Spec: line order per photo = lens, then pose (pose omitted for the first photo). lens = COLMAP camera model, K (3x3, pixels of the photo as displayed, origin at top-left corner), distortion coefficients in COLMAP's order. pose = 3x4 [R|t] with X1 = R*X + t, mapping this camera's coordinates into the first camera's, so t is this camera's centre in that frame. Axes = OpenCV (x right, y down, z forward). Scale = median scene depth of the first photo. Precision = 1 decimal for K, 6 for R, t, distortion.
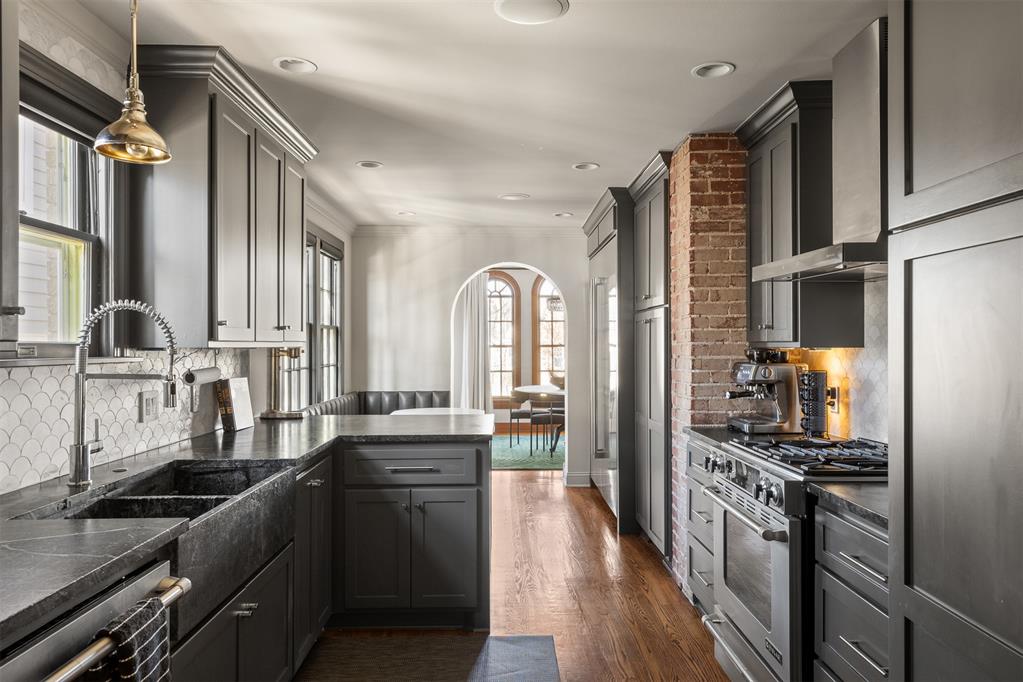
lens RADIAL K [[698.9, 0, 477.4], [0, 698.9, 345.7], [0, 0, 1]] dist [-0.015861, 0.003674]
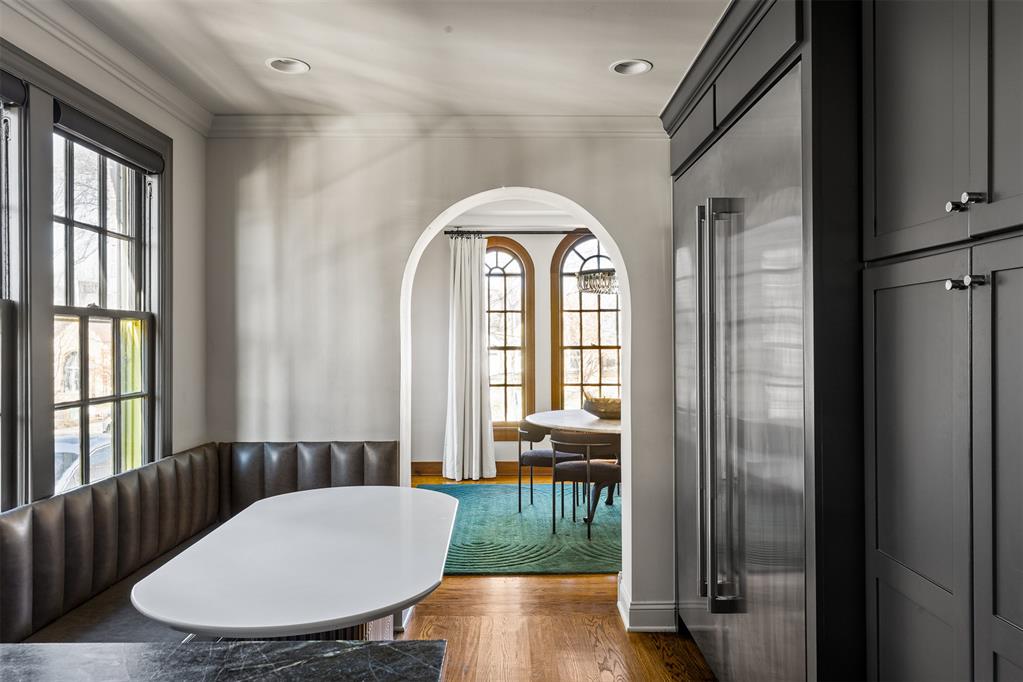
lens RADIAL K [[748.7, 0, 503.6], [0, 748.7, 339.1], [0, 0, 1]] dist [0.000436, 0.000330]
pose [[0.999690, -0.001805, 0.024845, 0.032201], [0.001967, 0.999977, -0.006504, -0.007846], [-0.024832, 0.006551, 0.999670, 0.622942]]
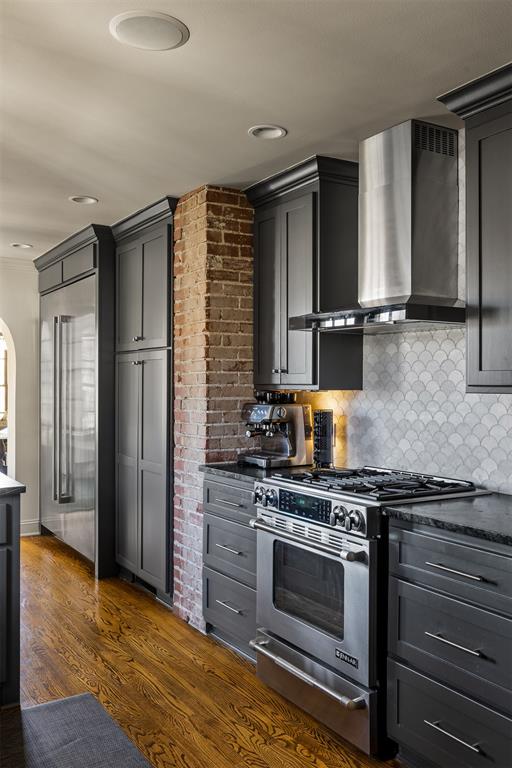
lens RADIAL K [[697.7, 0, 256.3], [0, 697.7, 386.1], [0, 0, 1]] dist [-0.028297, -0.025460]
pose [[0.837208, 0.002925, 0.546877, -0.148393], [-0.004274, 0.999990, 0.001194, -0.002775], [-0.546868, -0.003337, 0.837212, 0.061843]]
